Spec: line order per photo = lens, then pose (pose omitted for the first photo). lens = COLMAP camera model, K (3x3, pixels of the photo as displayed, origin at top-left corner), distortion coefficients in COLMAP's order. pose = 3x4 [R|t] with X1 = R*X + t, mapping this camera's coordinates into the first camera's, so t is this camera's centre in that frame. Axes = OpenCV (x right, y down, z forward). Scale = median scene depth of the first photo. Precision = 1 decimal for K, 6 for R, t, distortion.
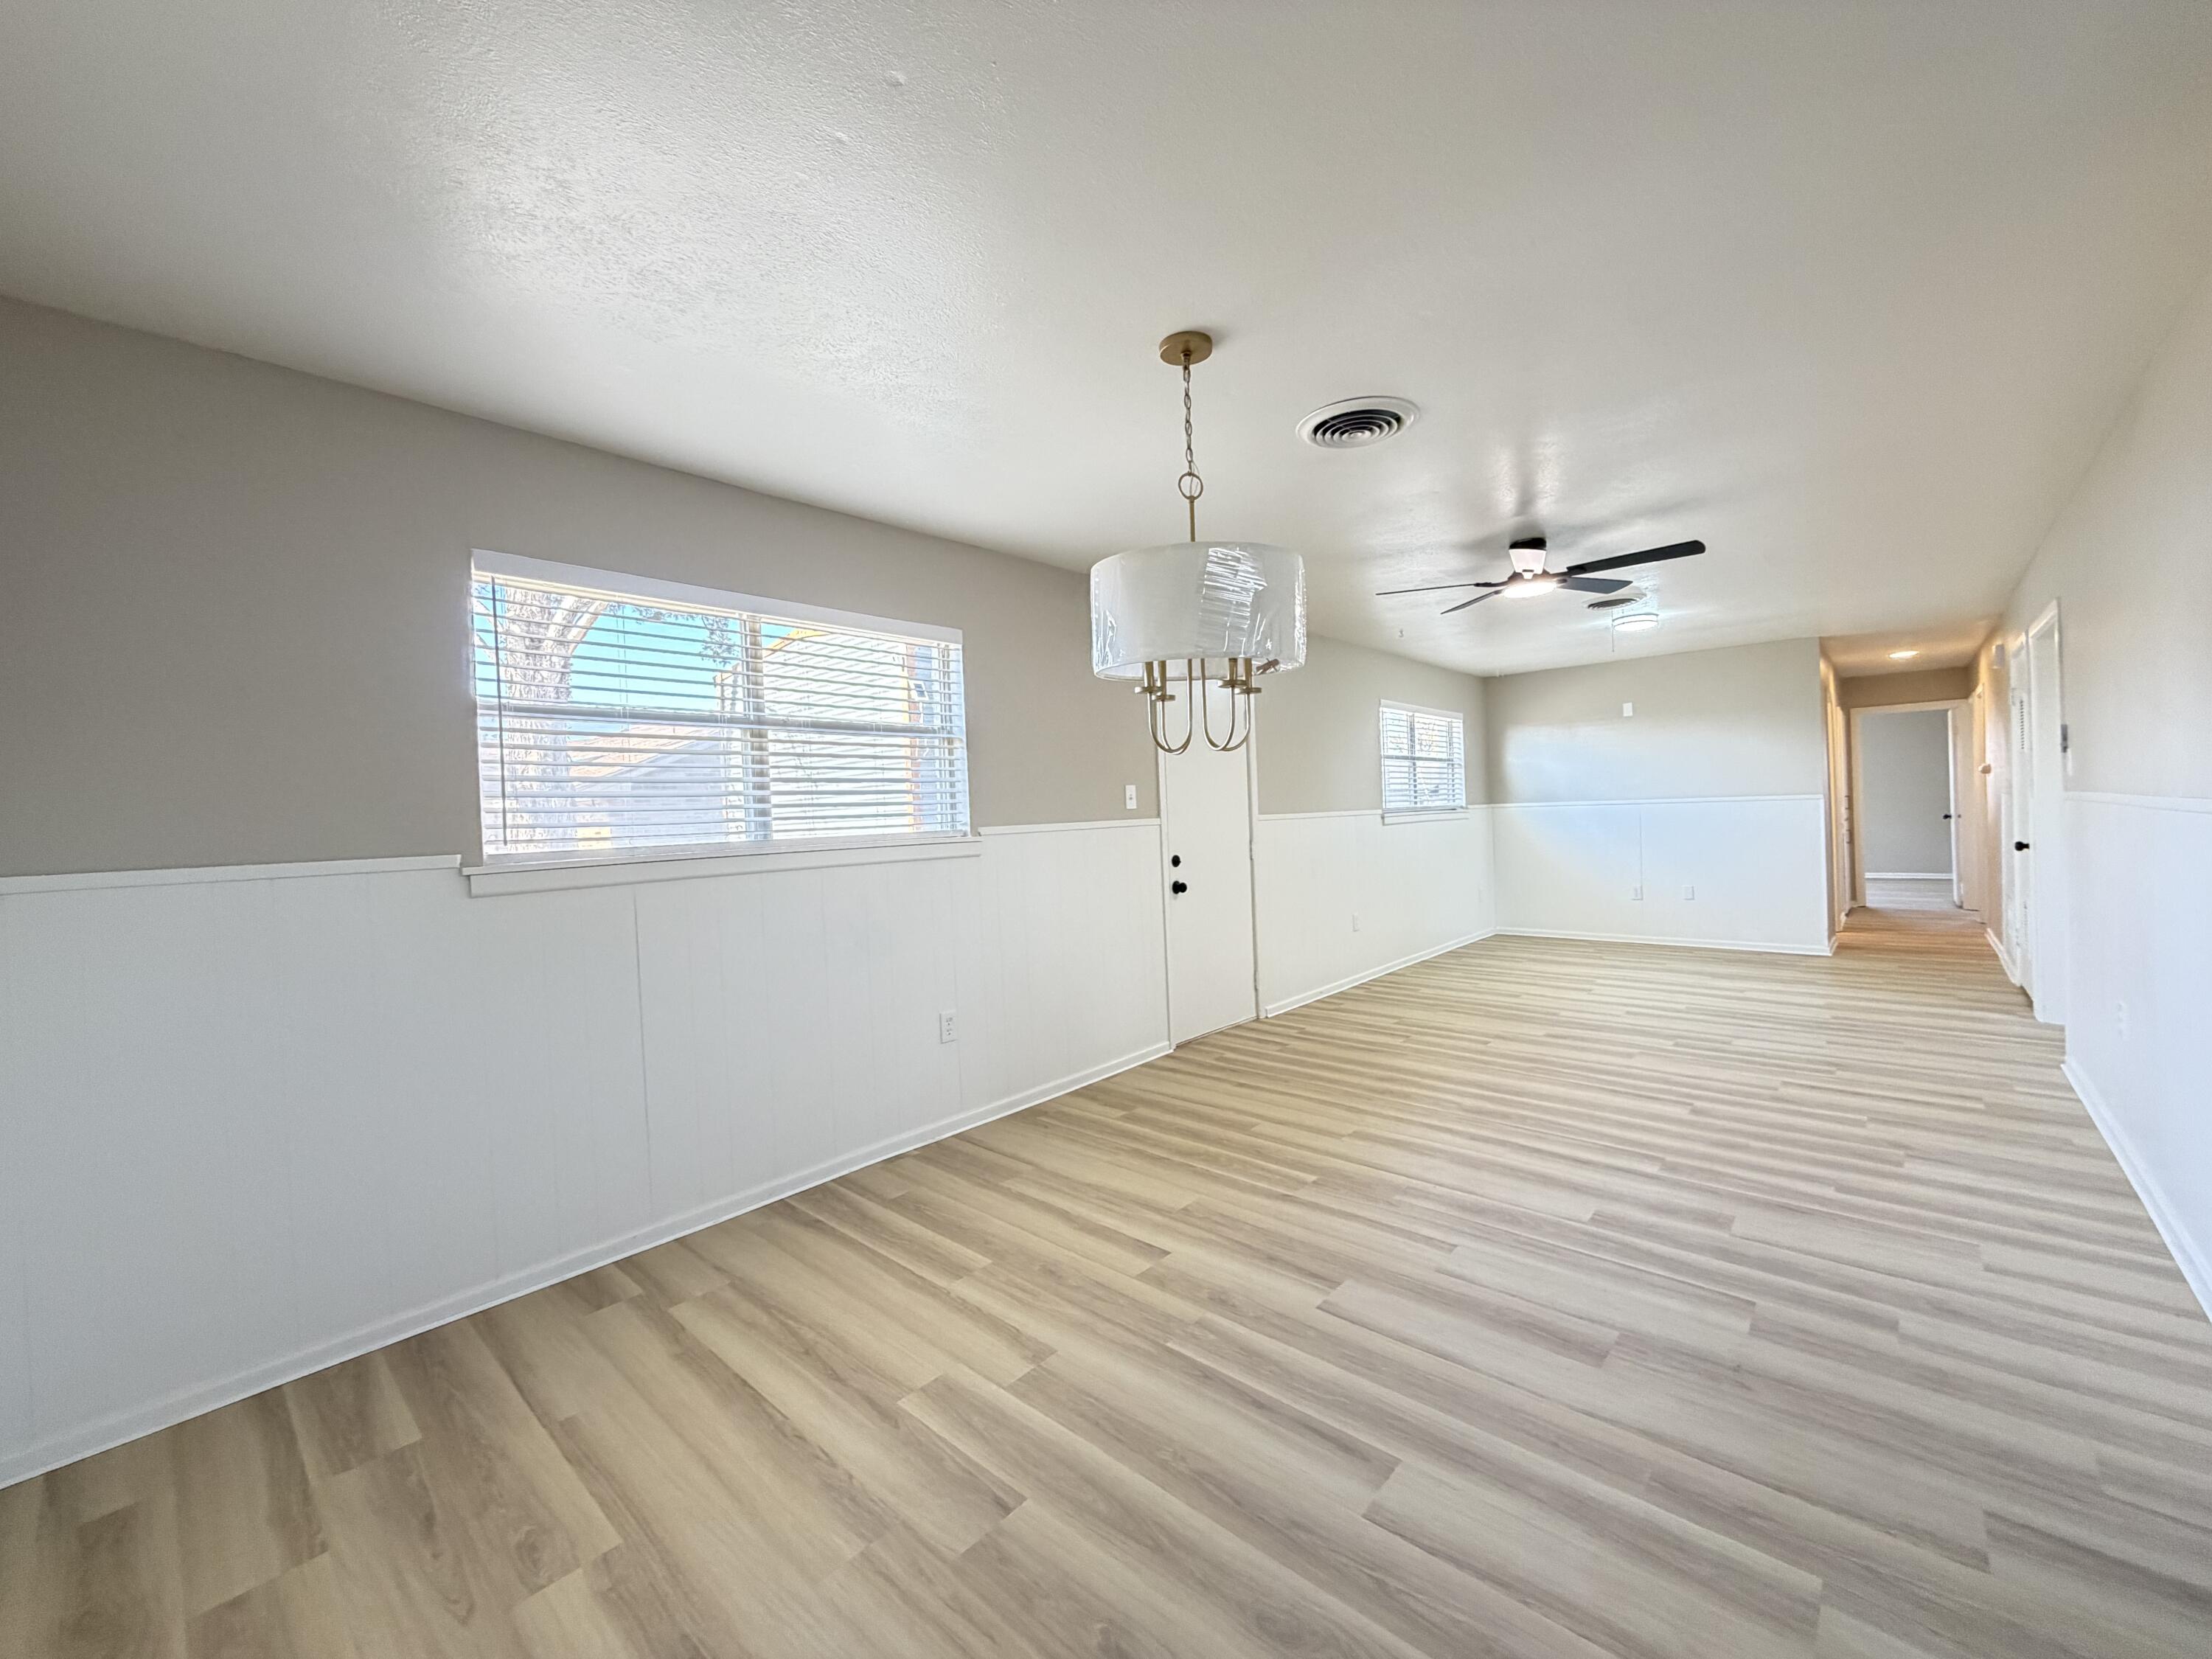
lens RADIAL K [[882.1, 0, 1100.4], [0, 882.1, 823.0], [0, 0, 1]] dist [-0.000985, 0.000017]
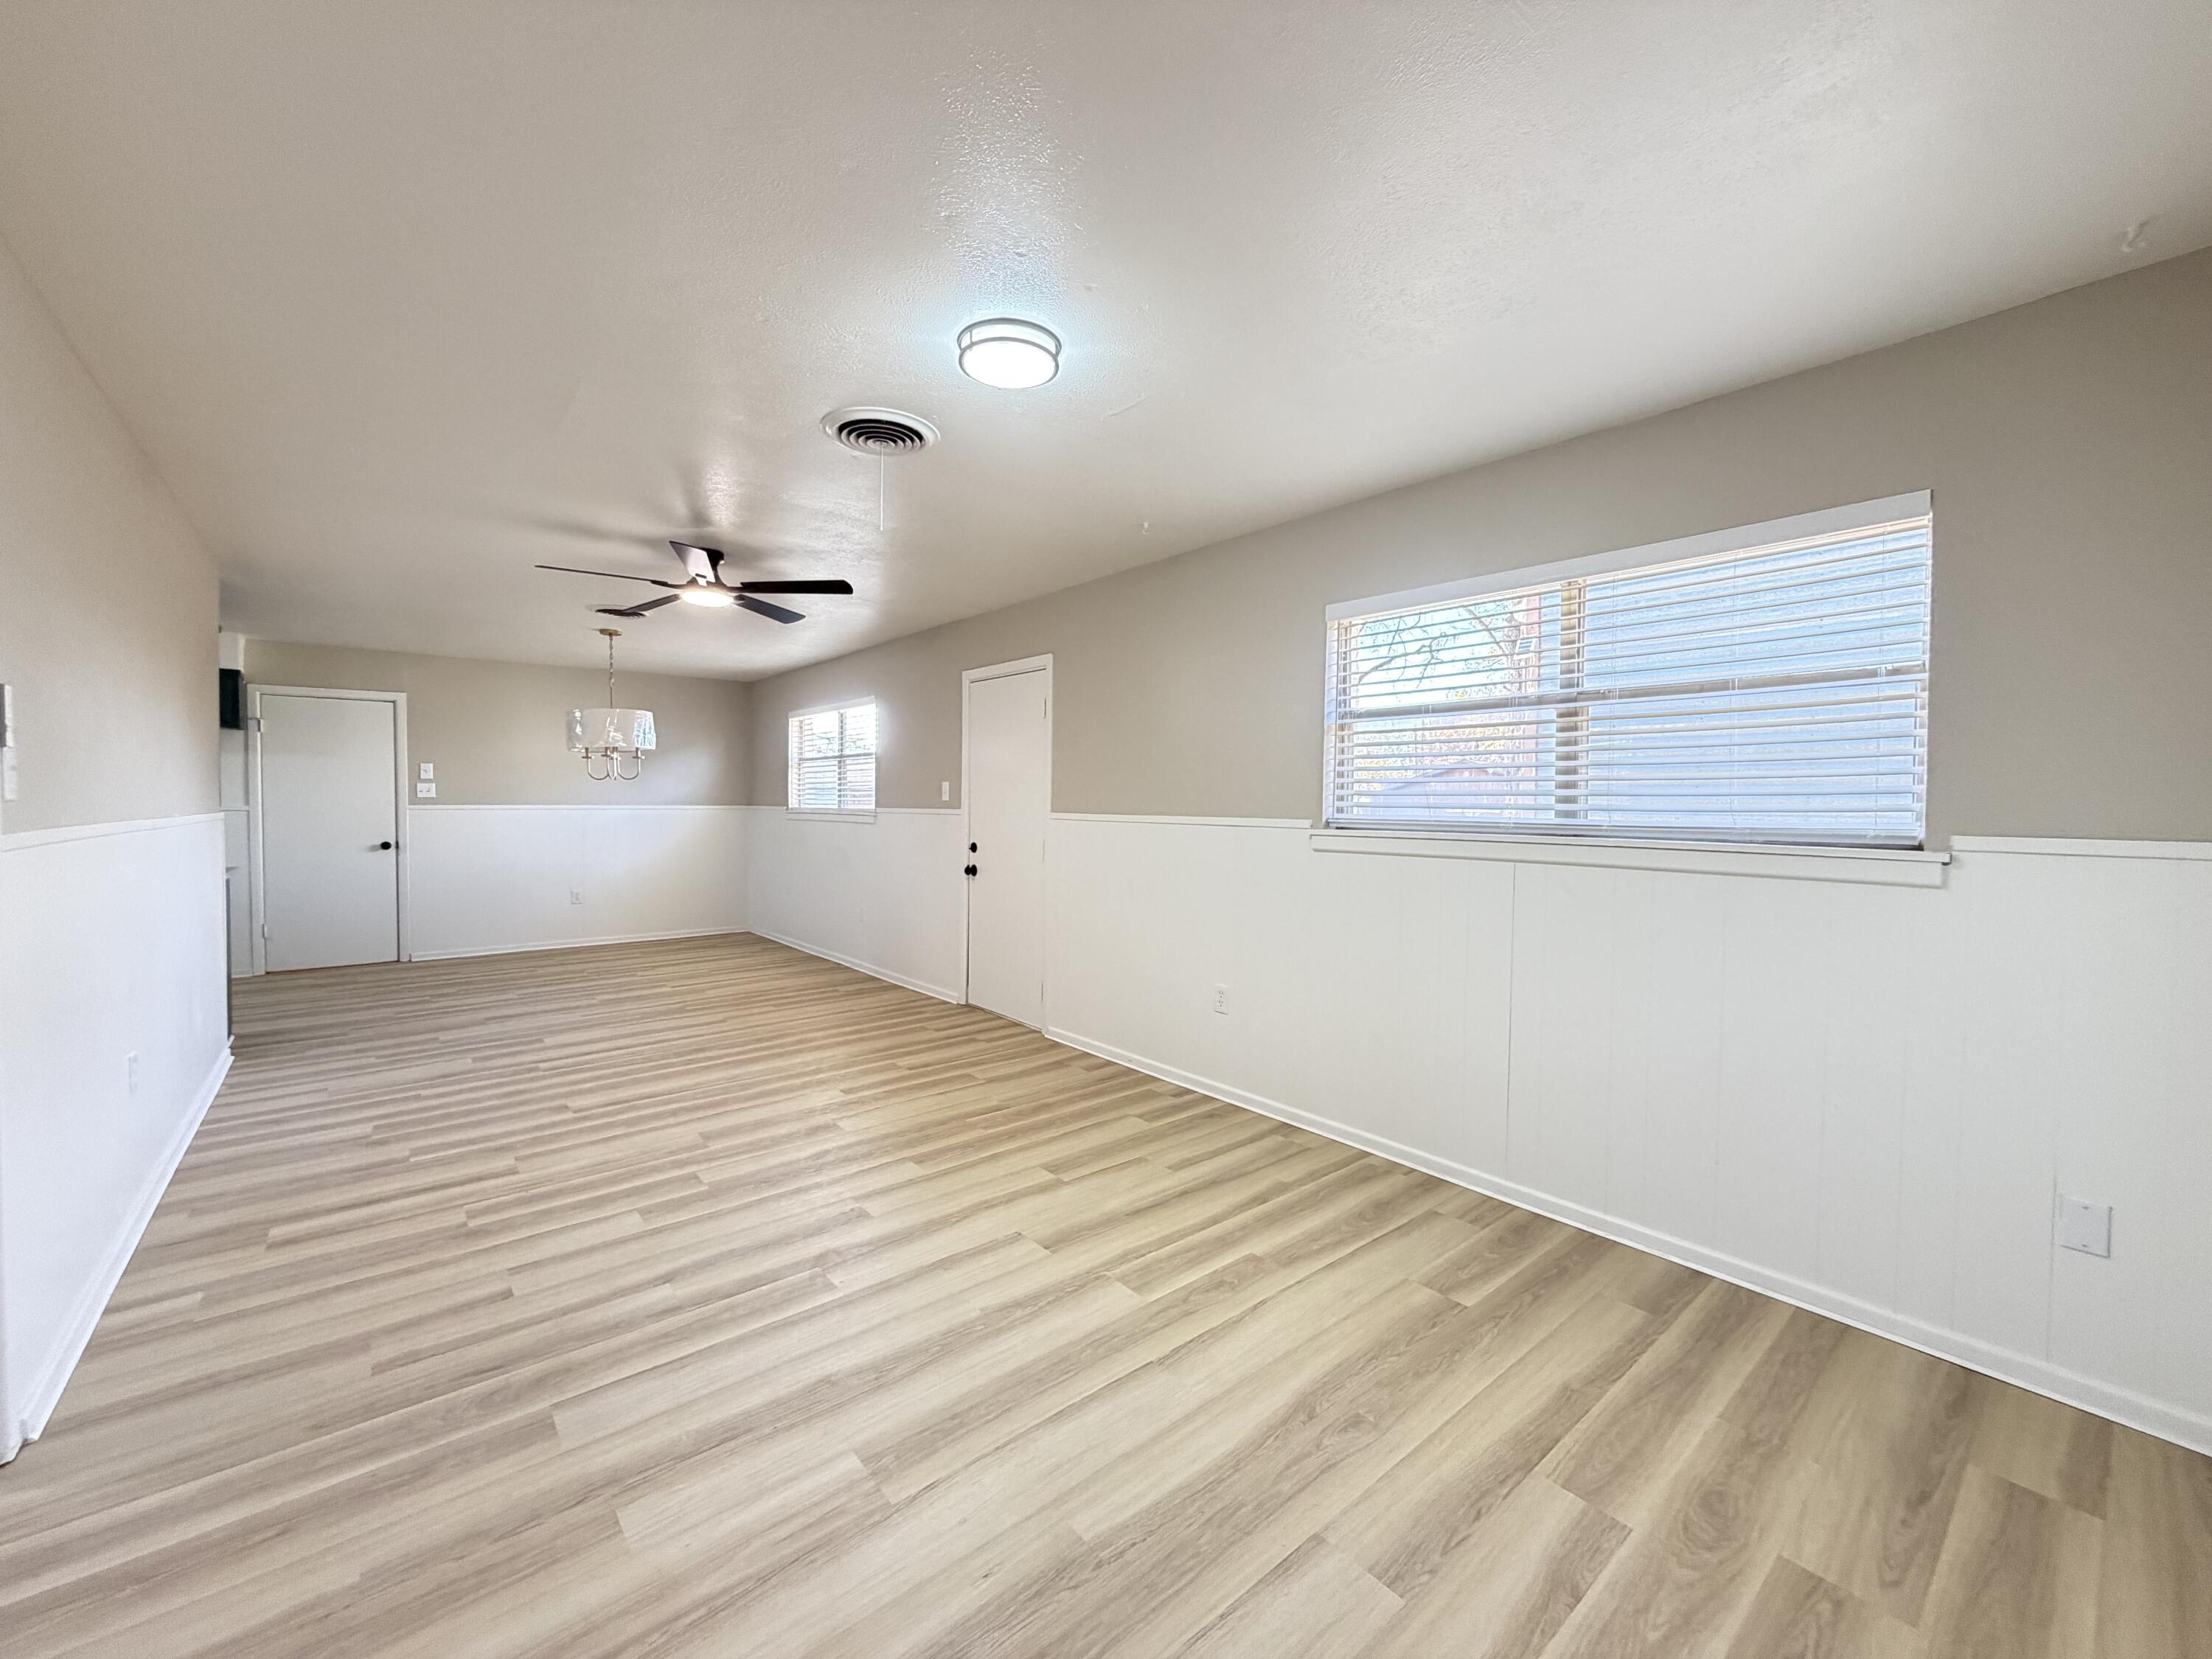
lens RADIAL K [[882.1, 0, 1100.4], [0, 882.1, 823.0], [0, 0, 1]] dist [-0.000985, 0.000017]
pose [[-0.144662, 0.058652, -0.987741, 1.530032], [-0.014302, 0.998013, 0.061357, -0.079099], [0.989378, 0.023002, -0.143536, 1.699417]]
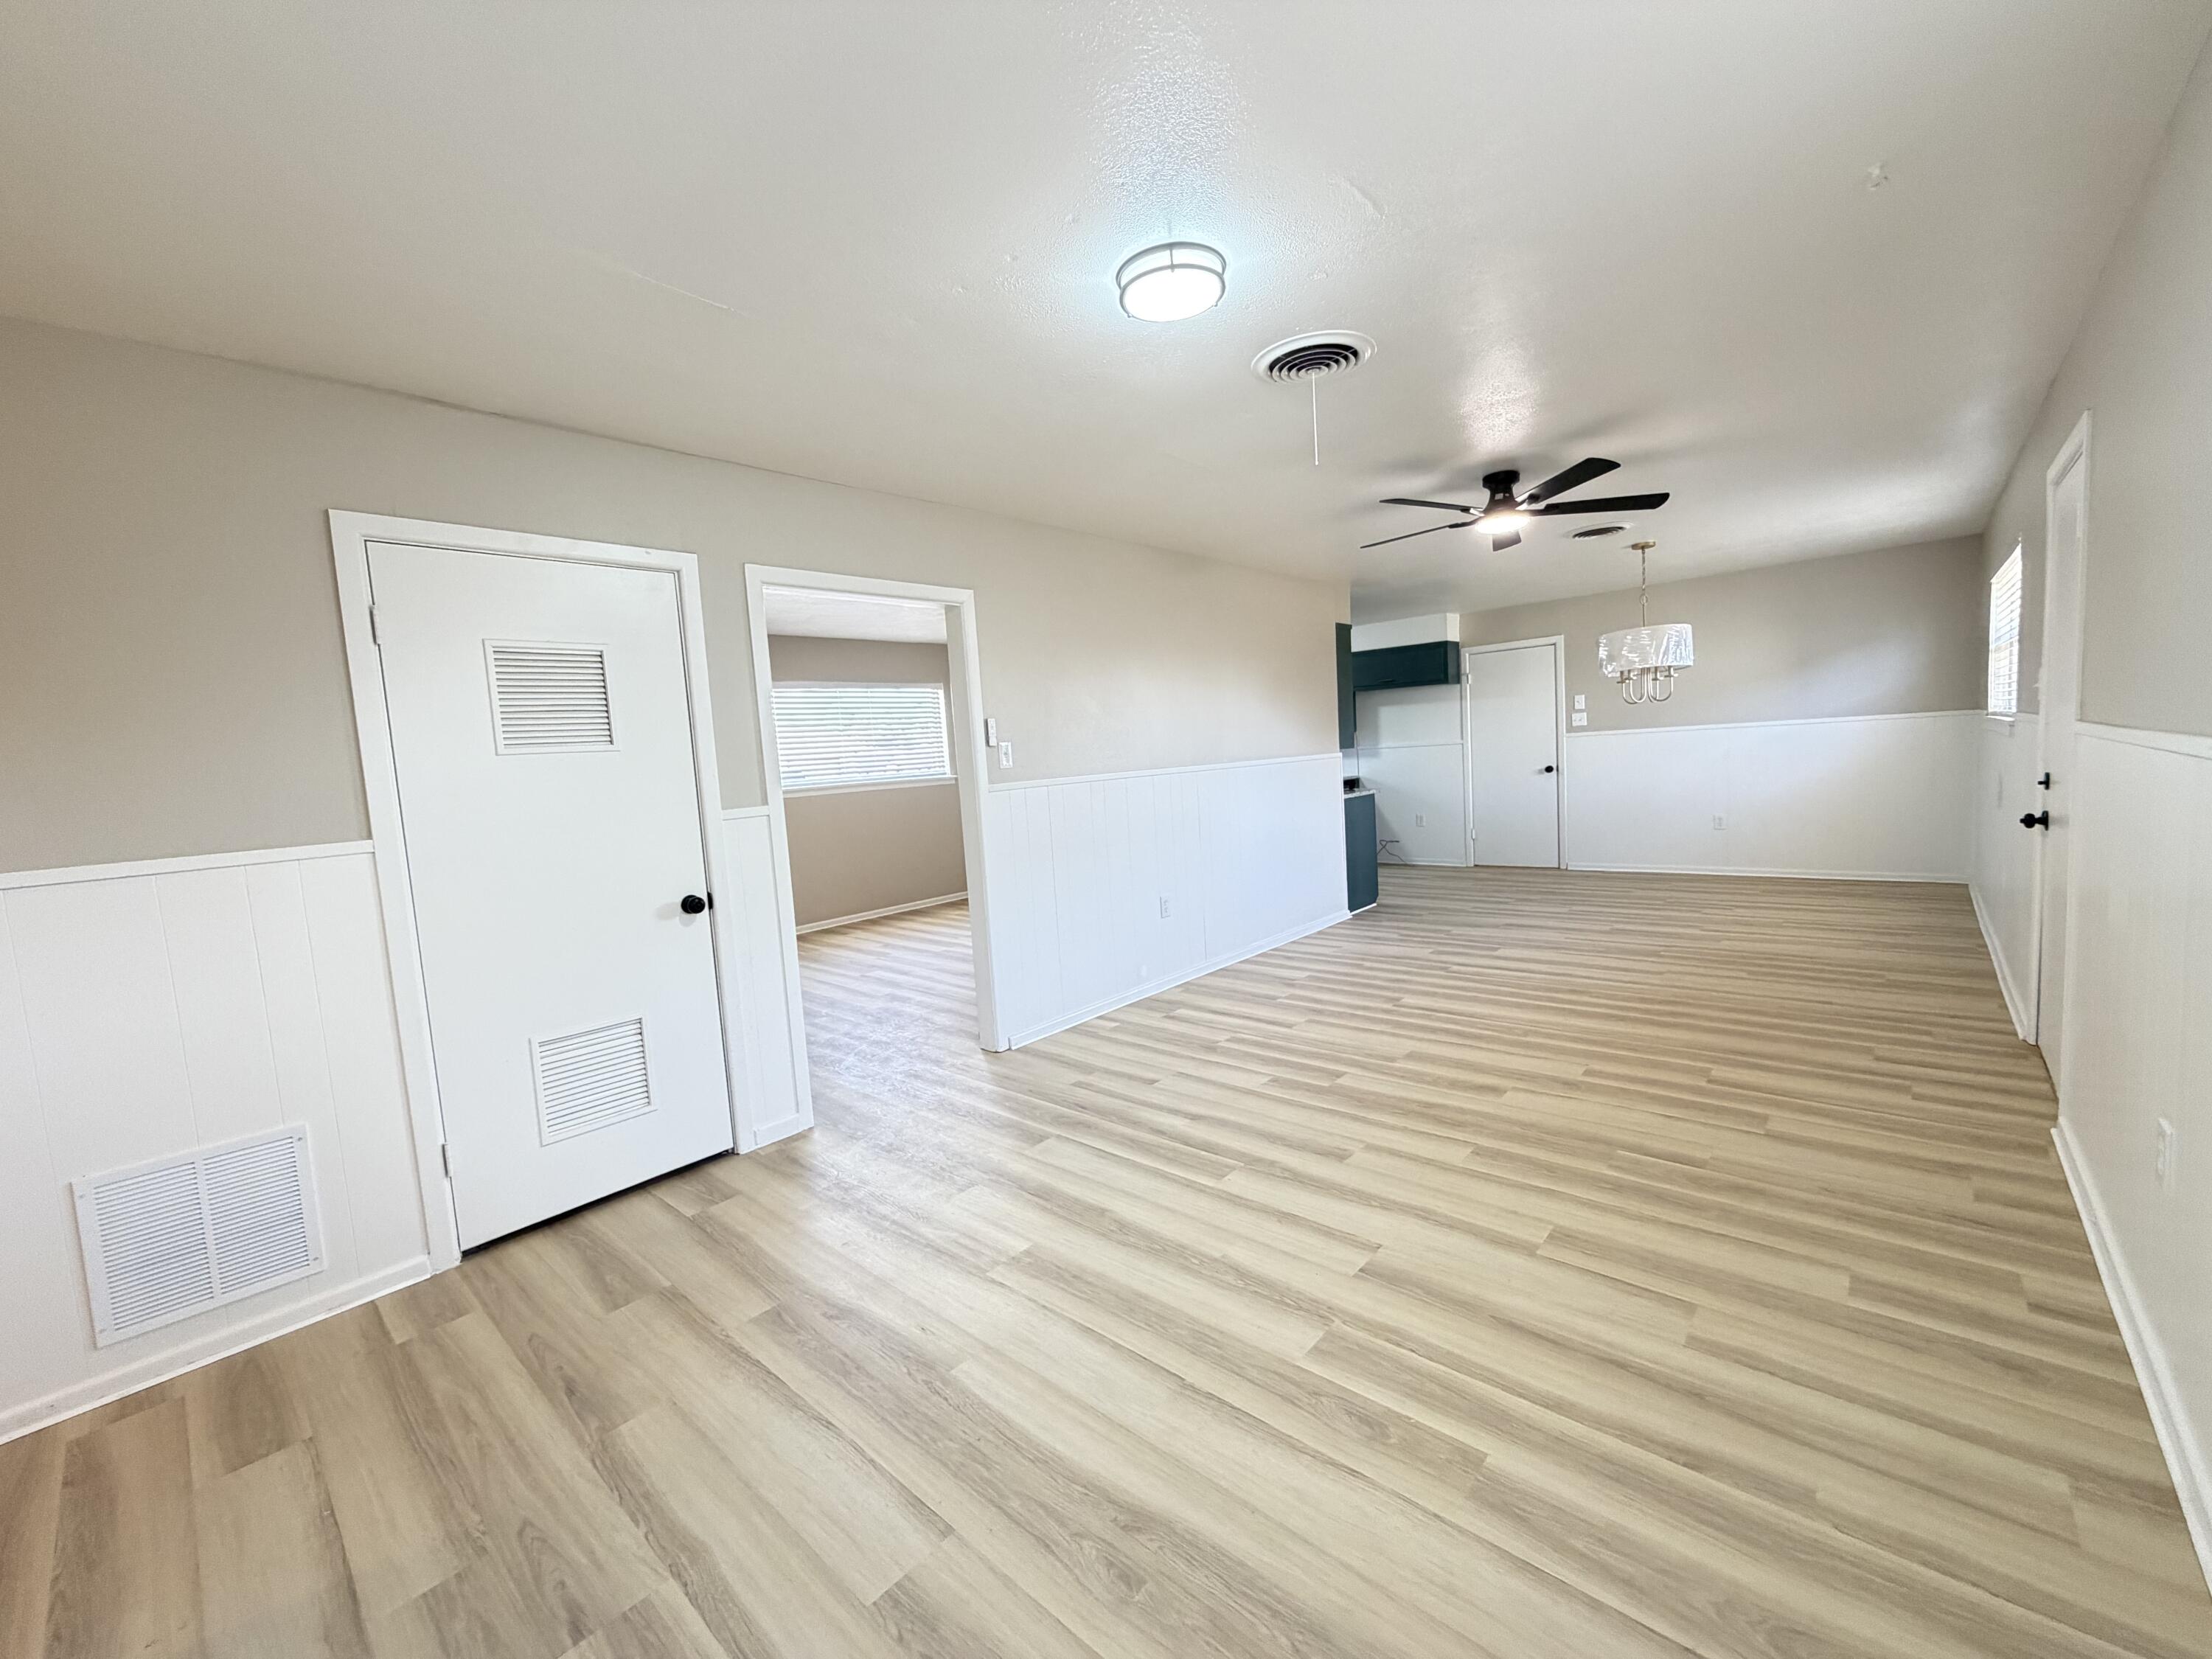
lens RADIAL K [[882.1, 0, 1100.4], [0, 882.1, 823.0], [0, 0, 1]] dist [-0.000985, 0.000017]
pose [[-0.994944, 0.099635, 0.012653, 1.009485], [0.100375, 0.990807, 0.090705, -0.073419], [-0.003500, 0.091516, -0.995797, 2.130948]]
